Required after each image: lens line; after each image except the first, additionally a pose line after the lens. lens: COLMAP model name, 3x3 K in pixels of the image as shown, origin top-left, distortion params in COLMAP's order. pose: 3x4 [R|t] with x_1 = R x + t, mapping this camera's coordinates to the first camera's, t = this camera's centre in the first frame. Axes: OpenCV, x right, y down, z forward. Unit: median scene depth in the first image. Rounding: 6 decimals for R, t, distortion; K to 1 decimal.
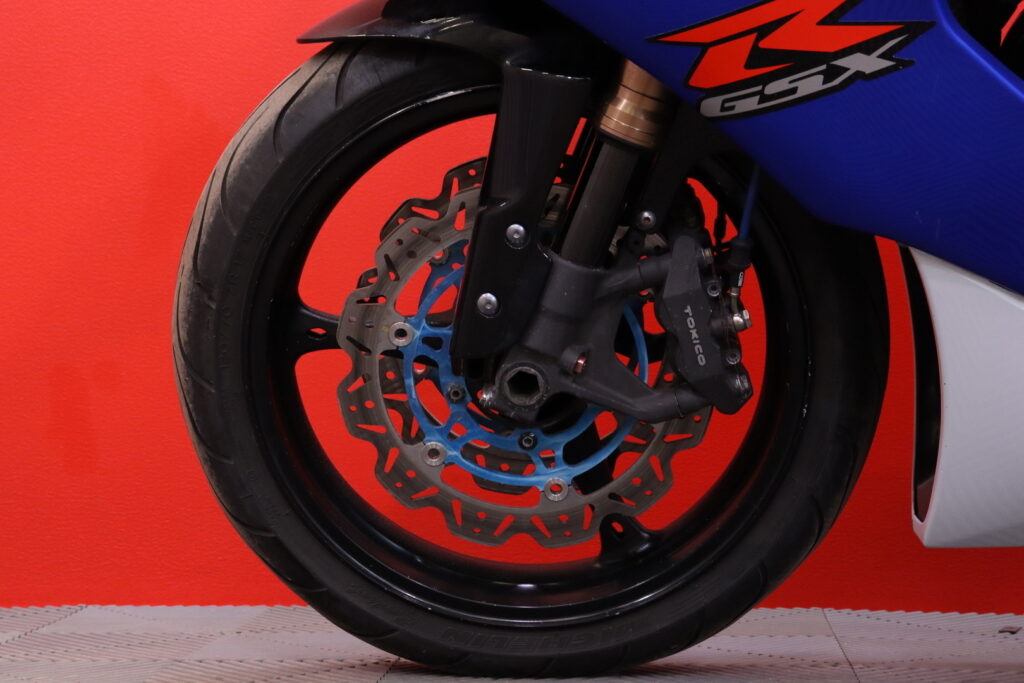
lens RADIAL K [[2021.5, 0, 512.0], [0, 2021.5, 341.5], [0, 0, 1]] dist [0.232728, -0.007992]
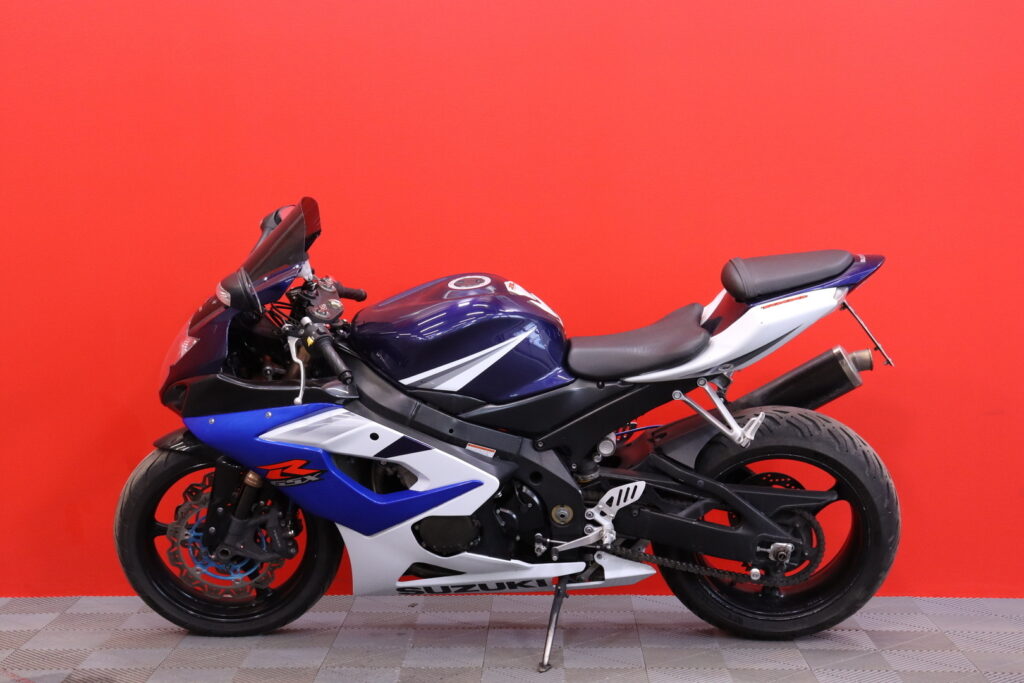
lens RADIAL K [[1734.5, 0, 512.0], [0, 1734.5, 341.5], [0, 0, 1]] dist [0.171077, 0.033456]
pose [[0.998186, -0.000031, 0.060198, 0.290698], [-0.005249, 0.996147, 0.087544, -0.551319], [-0.059969, -0.087702, 0.994340, -1.742978]]
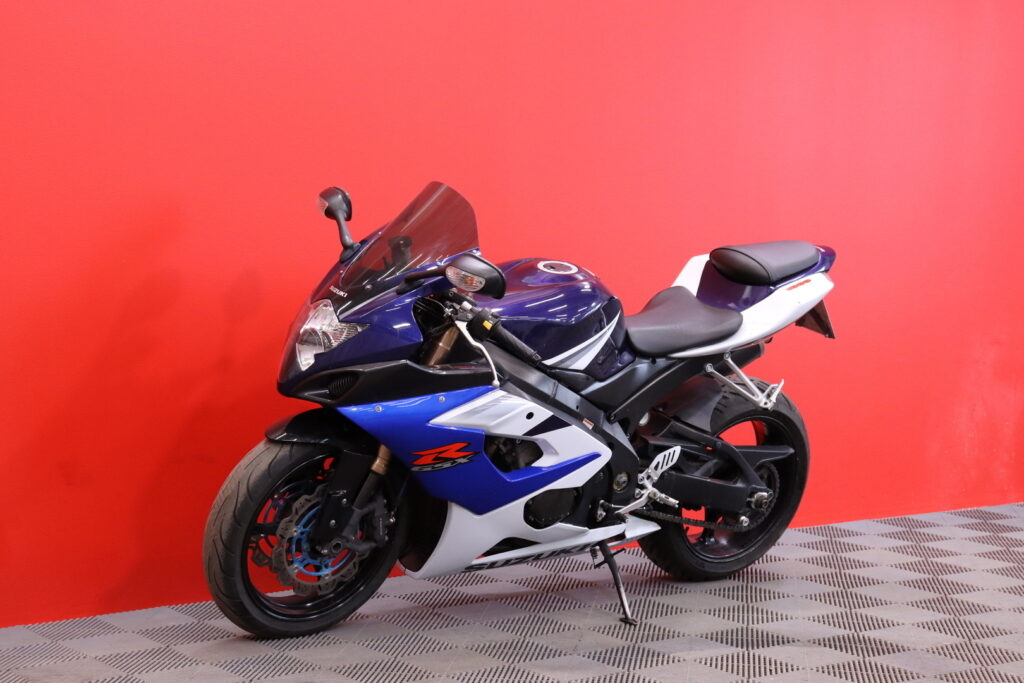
lens RADIAL K [[1878.6, 0, 512.0], [0, 1878.6, 341.5], [0, 0, 1]] dist [0.291551, -0.015845]
pose [[0.737706, -0.023293, 0.674720, -1.727857], [-0.040954, 0.996020, 0.079162, -0.527575], [-0.673879, -0.086031, 0.733816, -1.284748]]
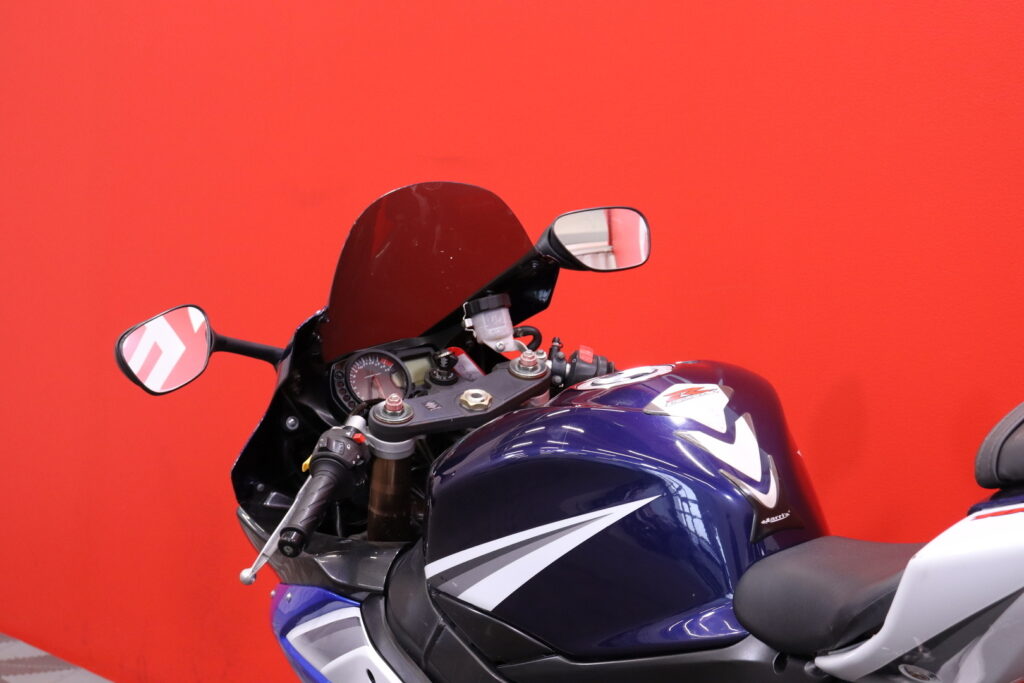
lens RADIAL K [[2388.9, 0, 512.0], [0, 2388.9, 341.5], [0, 0, 1]] dist [0.381771, 0.020416]
pose [[0.595814, 0.075190, -0.799595, 1.635212], [-0.040815, 0.997156, 0.063355, -0.531419], [0.802085, -0.005113, 0.597188, -0.119296]]
